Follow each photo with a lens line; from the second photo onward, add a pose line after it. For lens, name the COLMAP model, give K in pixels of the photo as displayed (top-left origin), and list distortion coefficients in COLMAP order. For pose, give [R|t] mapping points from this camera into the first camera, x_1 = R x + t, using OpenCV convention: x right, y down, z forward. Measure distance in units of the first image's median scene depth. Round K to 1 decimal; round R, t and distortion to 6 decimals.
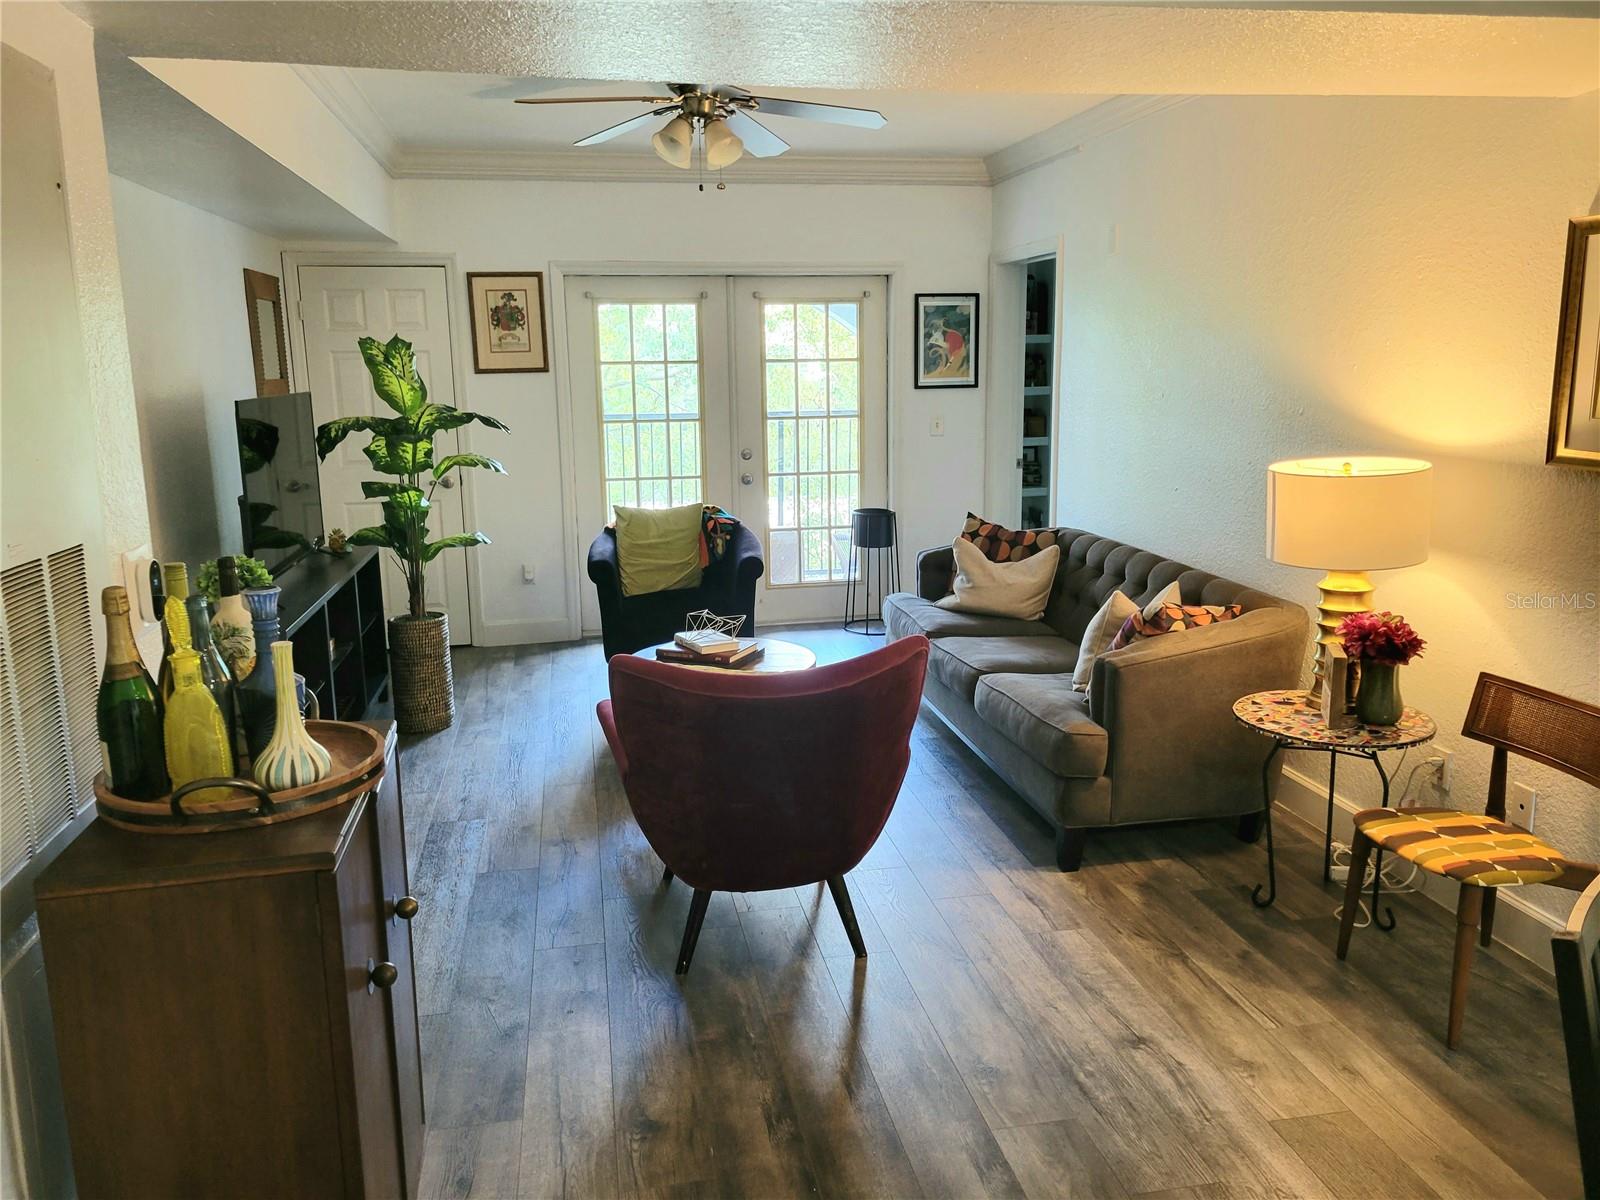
lens RADIAL K [[1190.5, 0, 801.1], [0, 1190.5, 582.1], [0, 0, 1]] dist [0.079077, -0.066108]
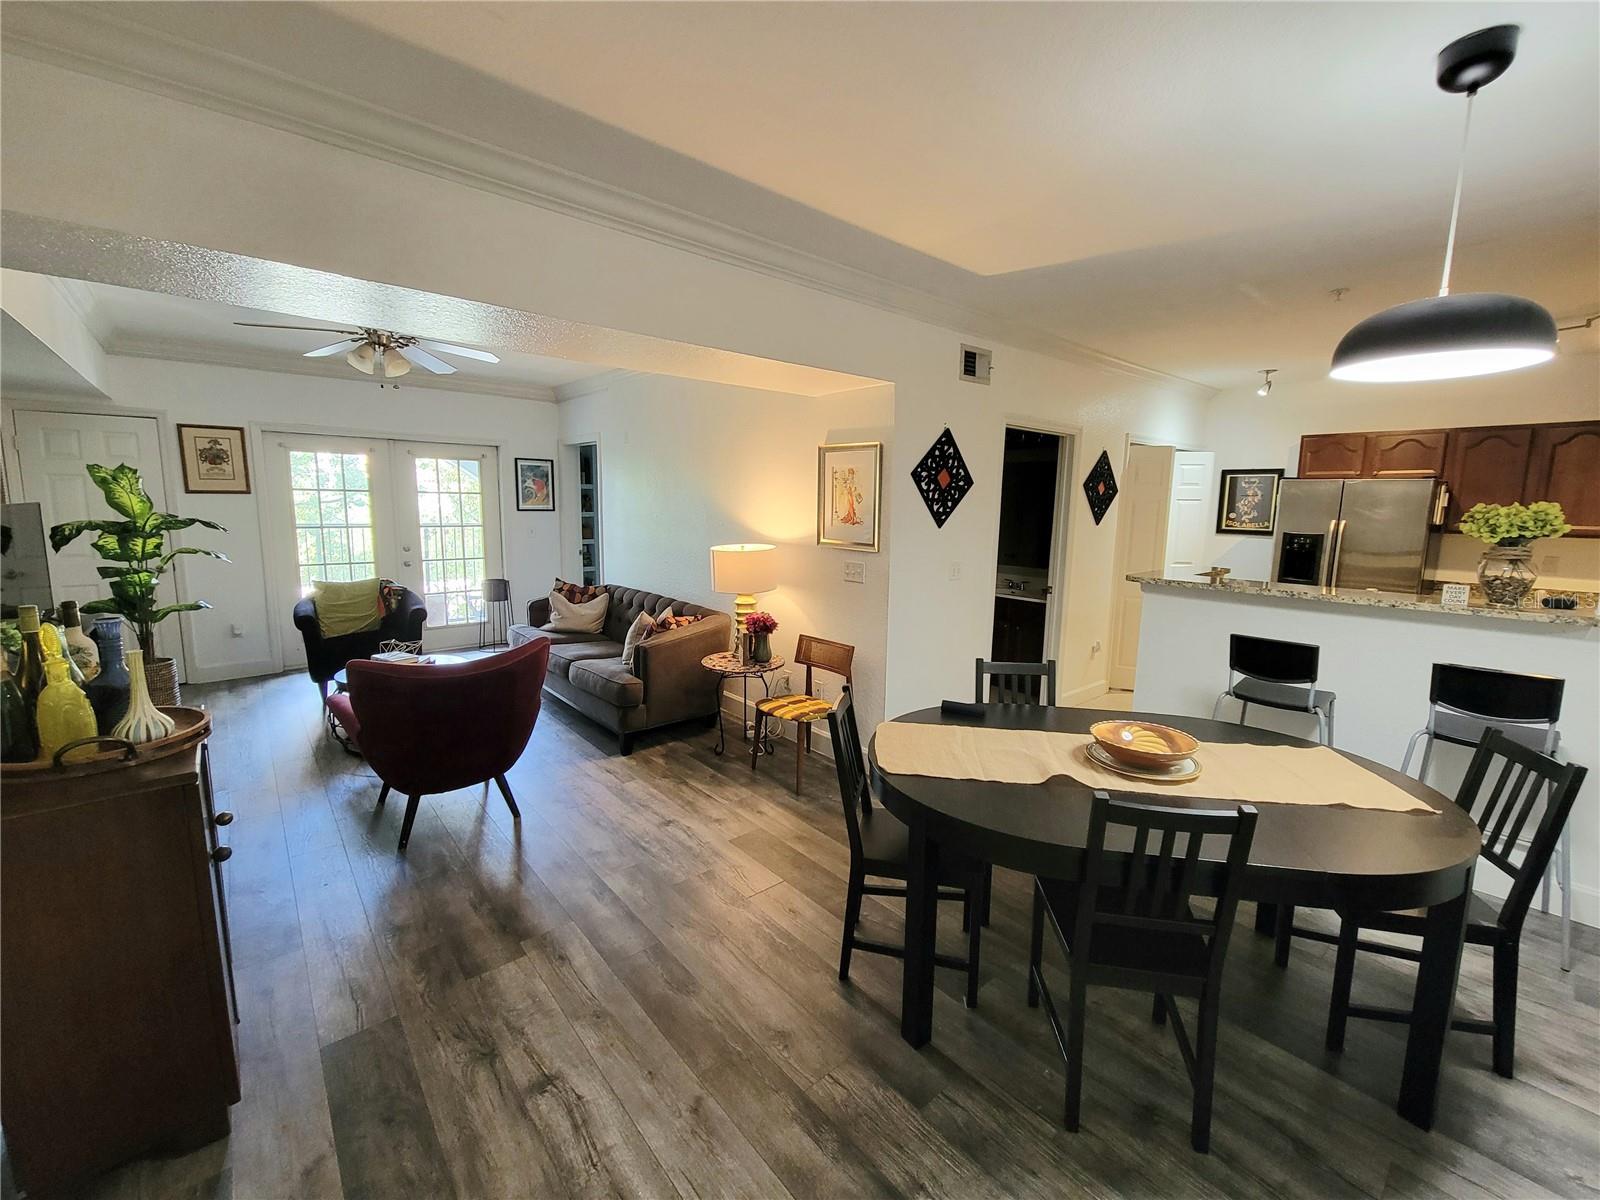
lens RADIAL K [[655.0, 0, 814.5], [0, 655.0, 595.6], [0, 0, 1]] dist [0.001215, 0.000193]
pose [[0.858750, -0.043729, 0.510525, -0.049265], [0.064800, 0.997620, -0.023547, 0.026695], [-0.508280, 0.053303, 0.859541, -0.090468]]
